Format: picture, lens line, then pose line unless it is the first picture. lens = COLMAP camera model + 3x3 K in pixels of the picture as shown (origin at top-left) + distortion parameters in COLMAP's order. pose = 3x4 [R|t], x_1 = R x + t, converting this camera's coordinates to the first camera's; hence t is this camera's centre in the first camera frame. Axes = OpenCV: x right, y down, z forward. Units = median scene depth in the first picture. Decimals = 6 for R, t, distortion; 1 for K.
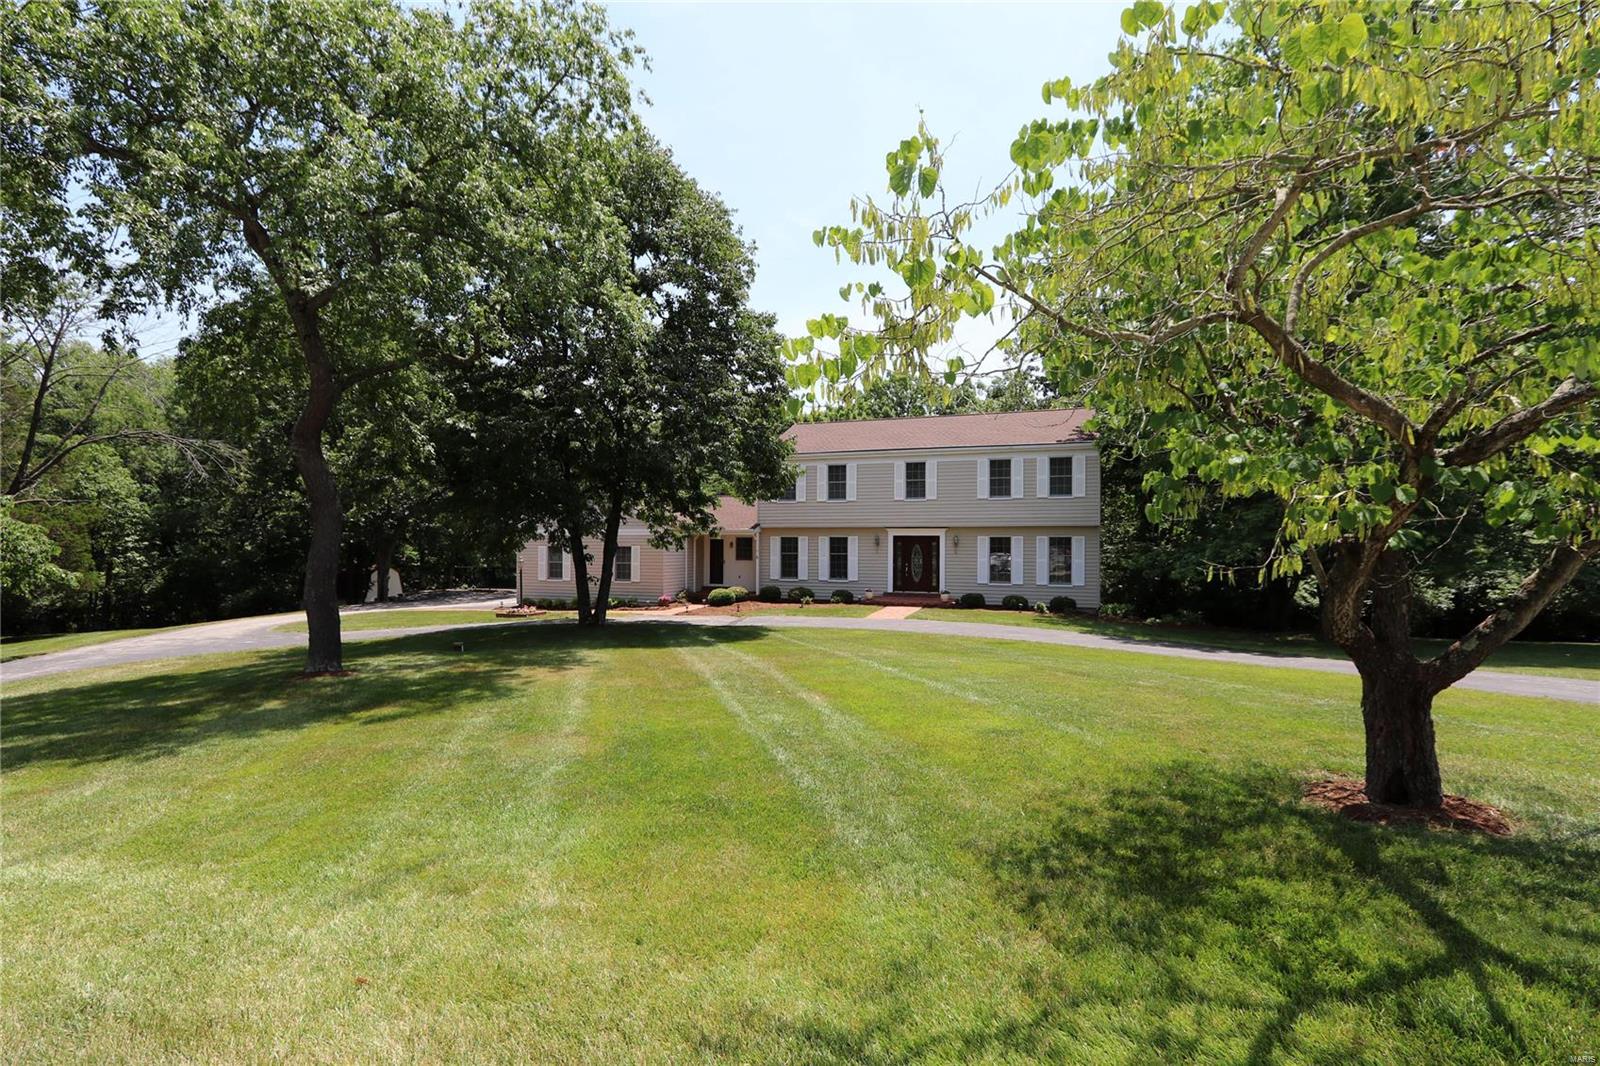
lens RADIAL K [[753.7, 0, 798.0], [0, 753.7, 545.0], [0, 0, 1]] dist [-0.000813, -0.000441]
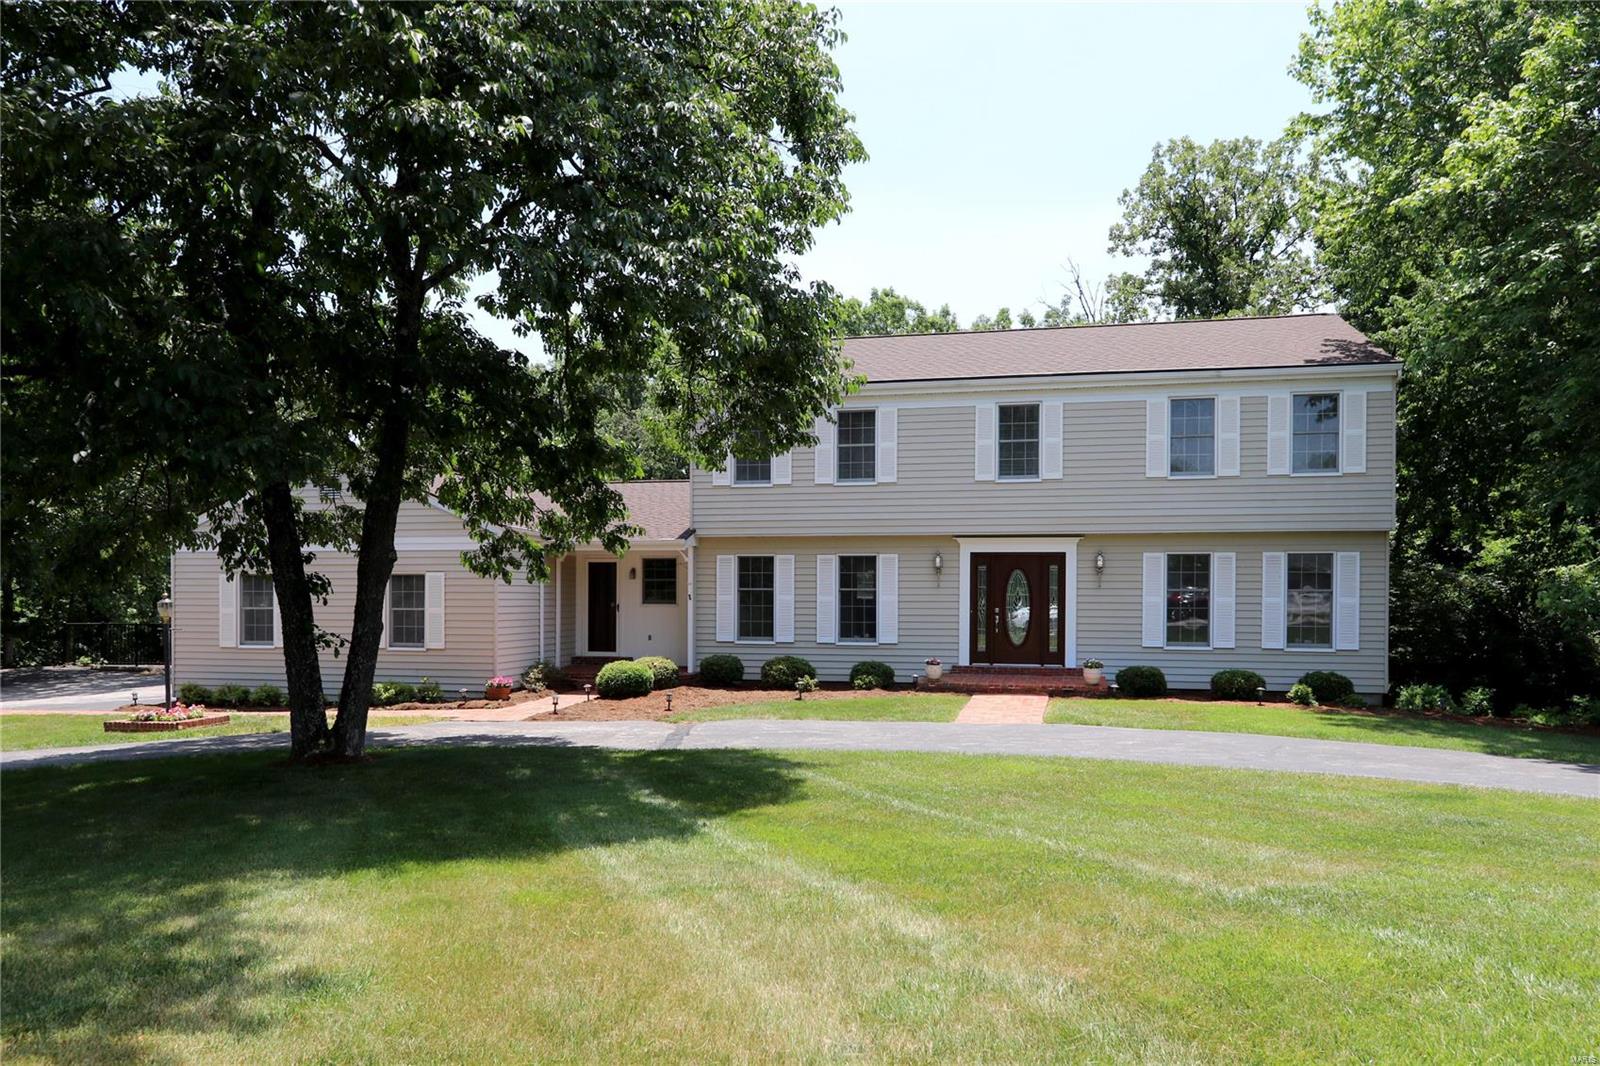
lens RADIAL K [[1058.1, 0, 806.8], [0, 1058.1, 614.5], [0, 0, 1]] dist [0.007246, 0.000672]
pose [[0.990641, -0.002464, 0.136470, -0.080274], [0.000283, 0.999872, 0.016001, 0.018201], [-0.136492, -0.015813, 0.990515, 0.331940]]
